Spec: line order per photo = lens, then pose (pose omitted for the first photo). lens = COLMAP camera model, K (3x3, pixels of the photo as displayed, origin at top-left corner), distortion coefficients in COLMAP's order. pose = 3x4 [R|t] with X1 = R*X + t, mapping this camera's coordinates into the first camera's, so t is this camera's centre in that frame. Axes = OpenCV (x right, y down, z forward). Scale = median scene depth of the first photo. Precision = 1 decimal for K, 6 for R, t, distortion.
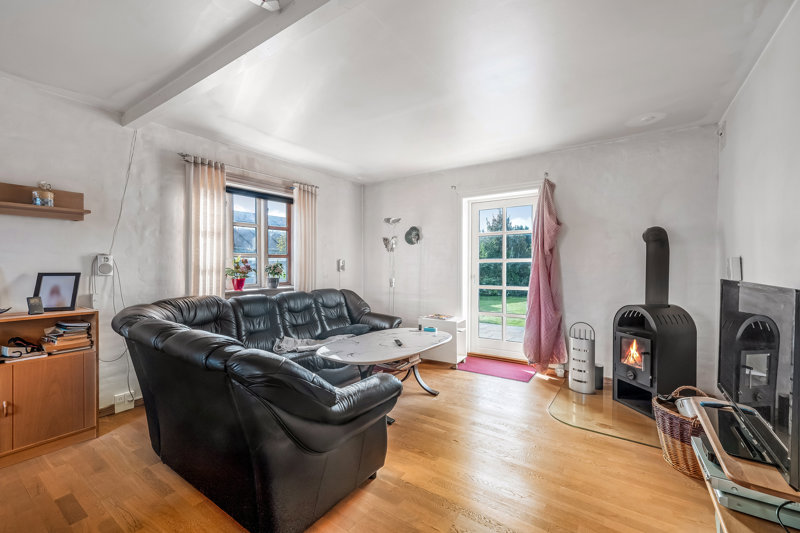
lens RADIAL K [[337.6, 0, 399.2], [0, 337.6, 265.4], [0, 0, 1]] dist [0.004783, 0.000477]
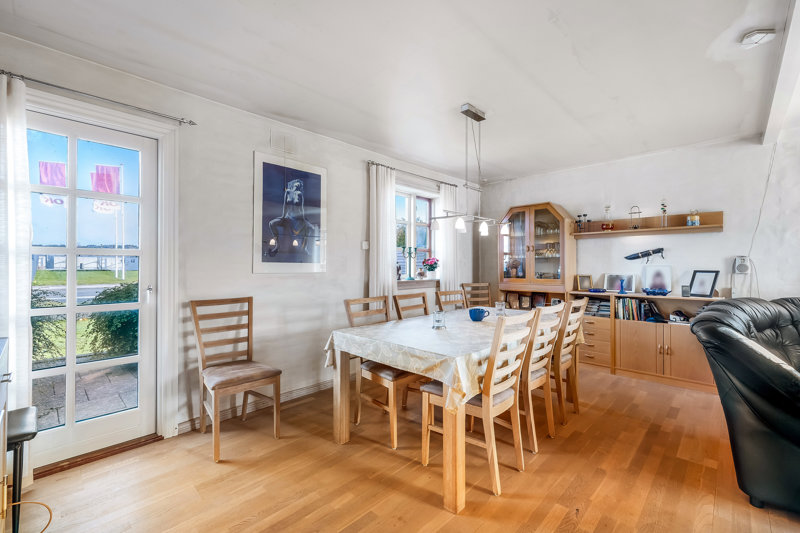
lens RADIAL K [[353.5, 0, 400.0], [0, 353.5, 264.3], [0, 0, 1]] dist [0.001048, 0.000091]
pose [[-0.172625, -0.005930, -0.984970, 0.650313], [-0.005554, 0.999972, -0.005047, 0.009892], [0.984972, 0.004600, -0.172653, -0.003372]]
